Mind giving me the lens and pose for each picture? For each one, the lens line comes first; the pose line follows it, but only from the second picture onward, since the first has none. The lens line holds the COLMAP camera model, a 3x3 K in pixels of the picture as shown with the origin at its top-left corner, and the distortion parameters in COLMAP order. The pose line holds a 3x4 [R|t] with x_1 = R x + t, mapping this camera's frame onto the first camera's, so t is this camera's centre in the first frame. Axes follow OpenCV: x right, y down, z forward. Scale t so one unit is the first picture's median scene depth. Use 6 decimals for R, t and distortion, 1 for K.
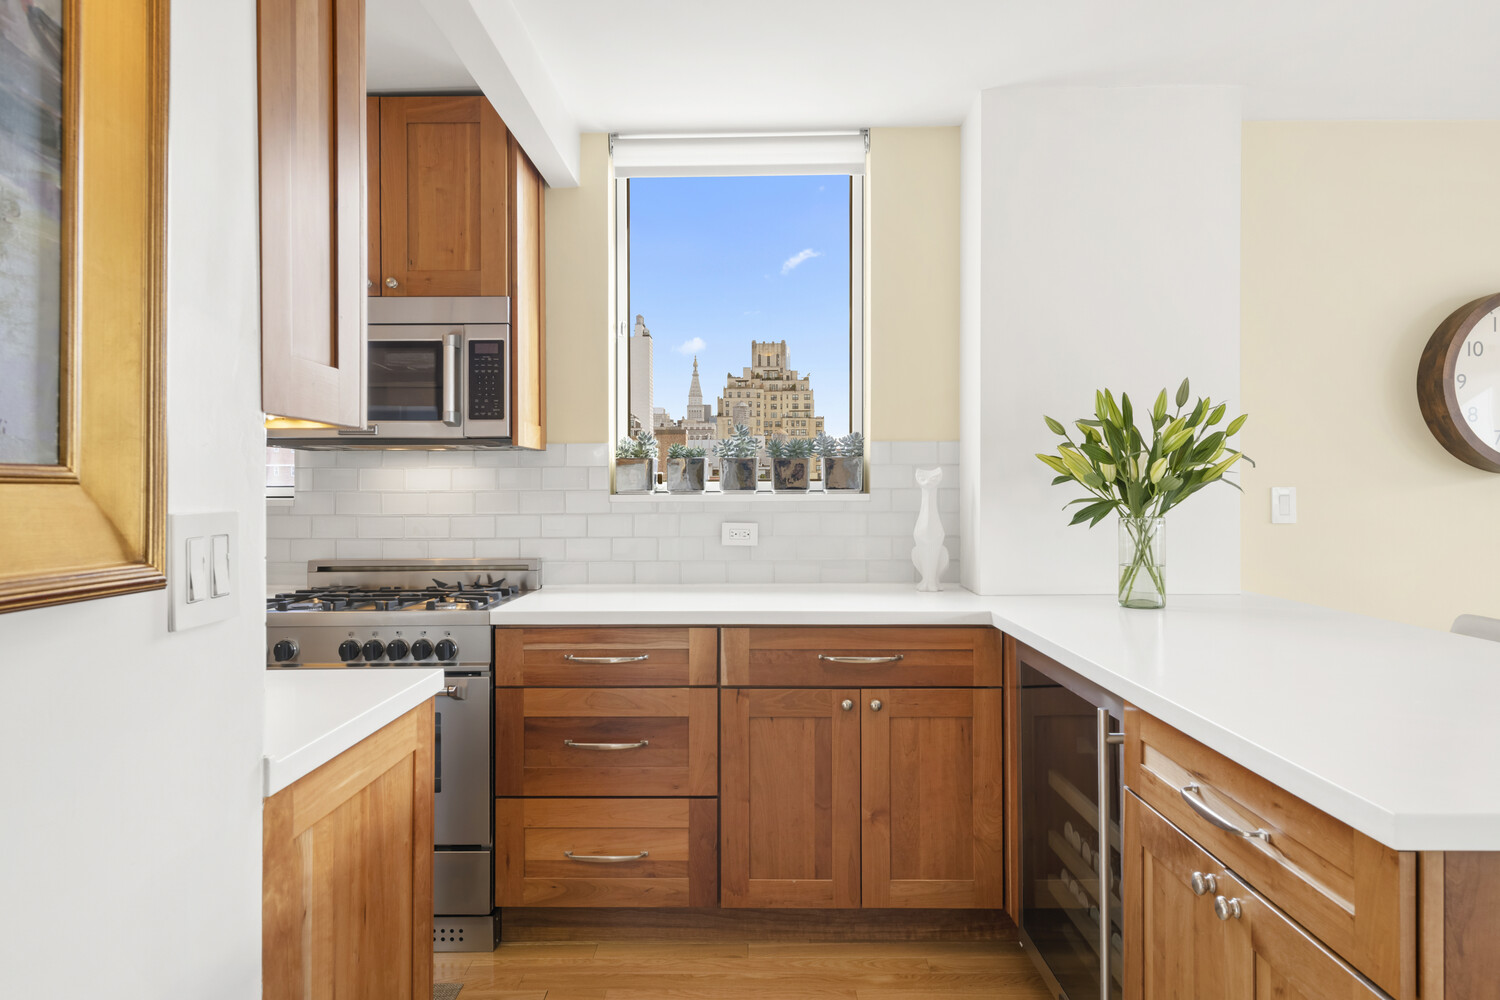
lens RADIAL K [[1057.2, 0, 750.0], [0, 1057.2, 500.0], [0, 0, 1]] dist [0.001787, 0.000591]
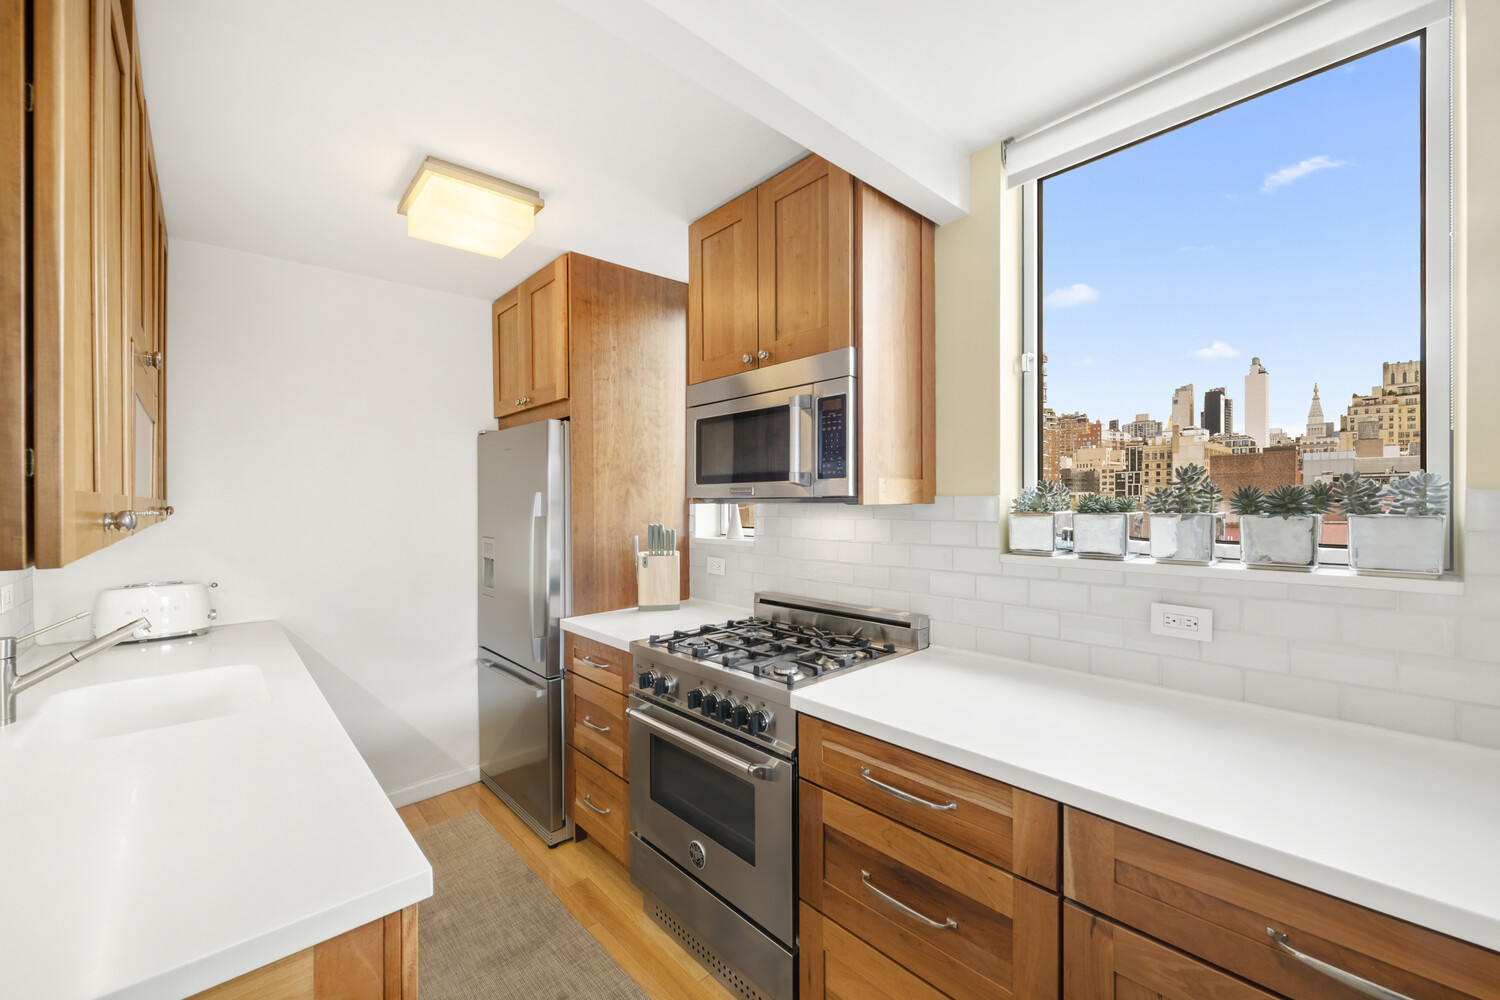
lens RADIAL K [[597.6, 0, 750.0], [0, 597.6, 500.0], [0, 0, 1]] dist [0.002645, 0.000009]
pose [[0.680854, -0.000619, -0.732419, 0.086988], [0.003147, 0.999993, 0.002080, -0.050755], [0.732413, -0.003722, 0.680851, 0.503438]]
